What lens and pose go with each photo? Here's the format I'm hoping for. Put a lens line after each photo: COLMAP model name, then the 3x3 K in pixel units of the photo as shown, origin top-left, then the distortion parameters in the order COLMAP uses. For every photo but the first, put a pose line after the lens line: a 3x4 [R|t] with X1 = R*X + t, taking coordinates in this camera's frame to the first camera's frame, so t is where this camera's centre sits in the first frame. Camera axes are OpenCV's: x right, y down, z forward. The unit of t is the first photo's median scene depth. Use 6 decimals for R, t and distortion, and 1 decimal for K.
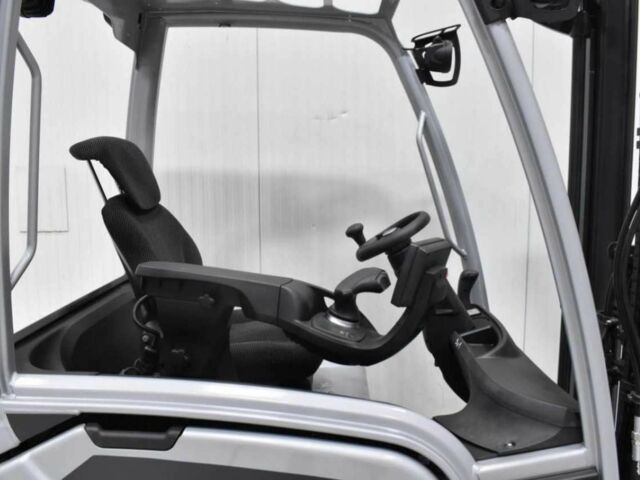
lens RADIAL K [[626.8, 0, 320.0], [0, 626.8, 240.0], [0, 0, 1]] dist [-0.078022, -0.003878]
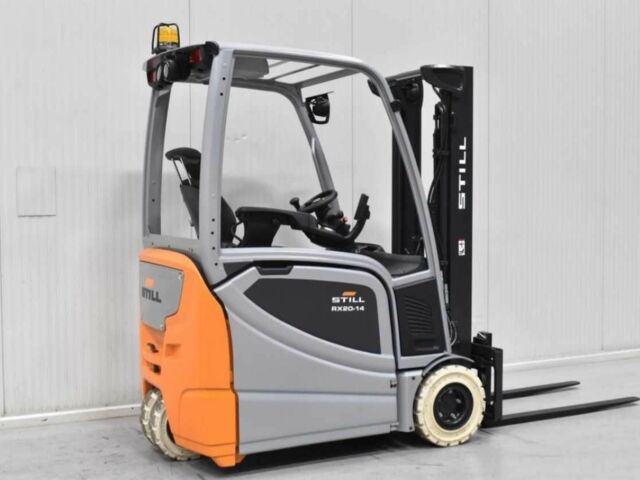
lens RADIAL K [[889.0, 0, 320.0], [0, 889.0, 240.0], [0, 0, 1]] dist [-0.062719, 0.009869]
pose [[0.893212, -0.021425, 0.449124, -1.687397], [0.053115, 0.996898, -0.058078, 0.406859], [-0.446487, 0.075731, 0.891580, -2.186929]]
